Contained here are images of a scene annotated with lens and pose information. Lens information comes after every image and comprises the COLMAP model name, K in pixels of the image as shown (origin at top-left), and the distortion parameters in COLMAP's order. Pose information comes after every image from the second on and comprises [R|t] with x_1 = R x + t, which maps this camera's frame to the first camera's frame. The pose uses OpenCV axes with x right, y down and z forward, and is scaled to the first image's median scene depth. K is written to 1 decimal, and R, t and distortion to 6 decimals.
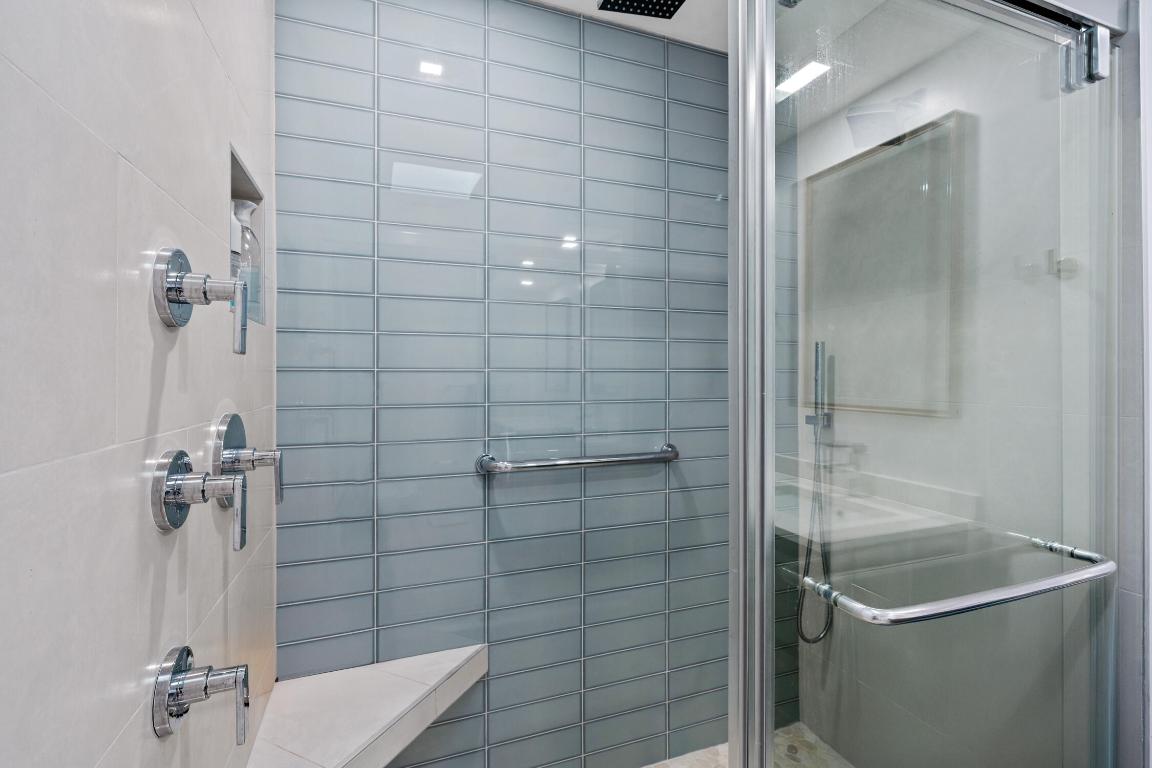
lens RADIAL K [[520.9, 0, 577.0], [0, 520.9, 381.0], [0, 0, 1]] dist [0.000417, 0.000528]
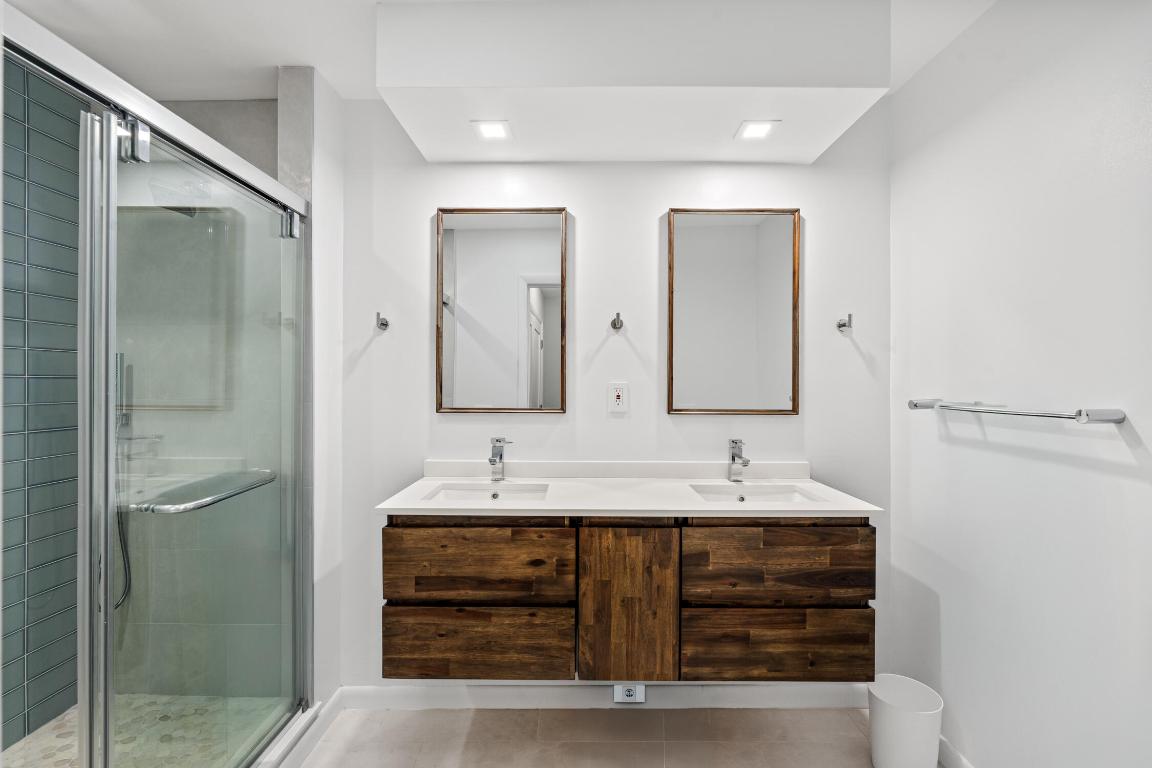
lens RADIAL K [[520.9, 0, 577.0], [0, 520.9, 381.0], [0, 0, 1]] dist [0.000417, 0.000528]
pose [[0.366912, 0.007766, 0.930223, -0.291381], [0.002972, 0.999950, -0.009520, 0.003308], [-0.930251, 0.006258, 0.366871, -0.462433]]
